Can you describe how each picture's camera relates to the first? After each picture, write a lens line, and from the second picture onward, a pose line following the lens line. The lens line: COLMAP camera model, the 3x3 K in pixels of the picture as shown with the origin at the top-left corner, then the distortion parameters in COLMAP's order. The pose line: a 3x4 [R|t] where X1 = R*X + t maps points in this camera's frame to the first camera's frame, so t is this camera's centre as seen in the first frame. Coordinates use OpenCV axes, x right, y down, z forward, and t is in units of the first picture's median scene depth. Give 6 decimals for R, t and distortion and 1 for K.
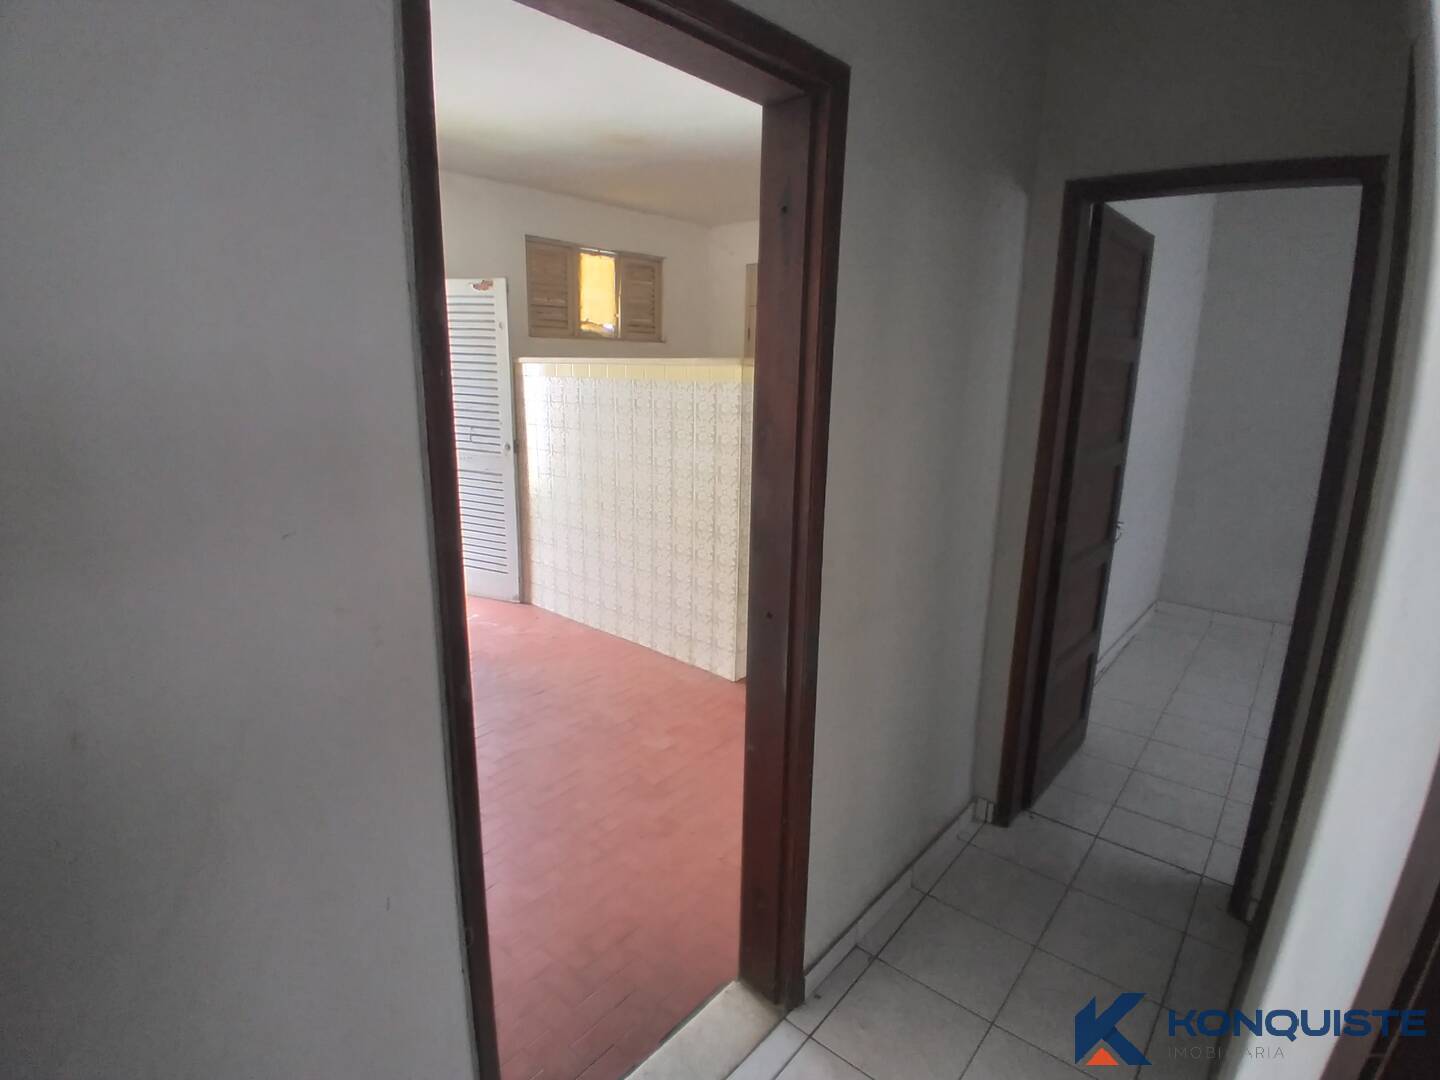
lens RADIAL K [[719.5, 0, 714.4], [0, 719.5, 535.4], [0, 0, 1]] dist [0.017235, -0.053900]
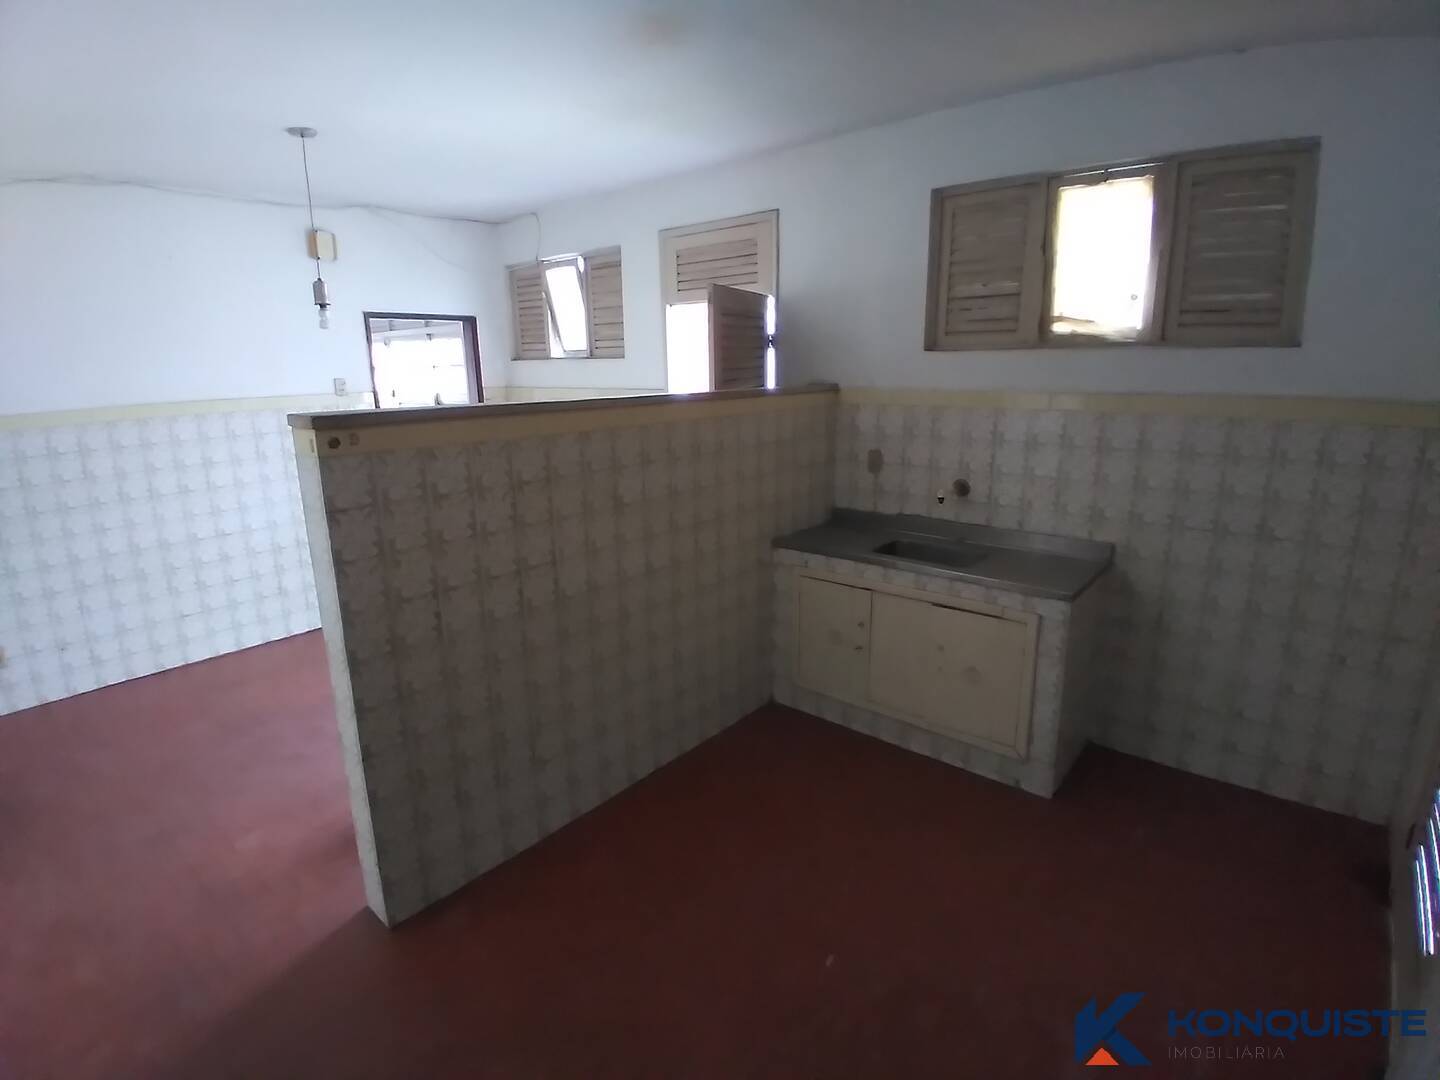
lens RADIAL K [[719.5, 0, 714.4], [0, 719.5, 535.4], [0, 0, 1]] dist [0.017235, -0.053900]
pose [[0.010359, 0.228655, -0.973452, 0.477583], [-0.210822, 0.952122, 0.221401, -0.267591], [0.977470, 0.202932, 0.058069, 0.977507]]
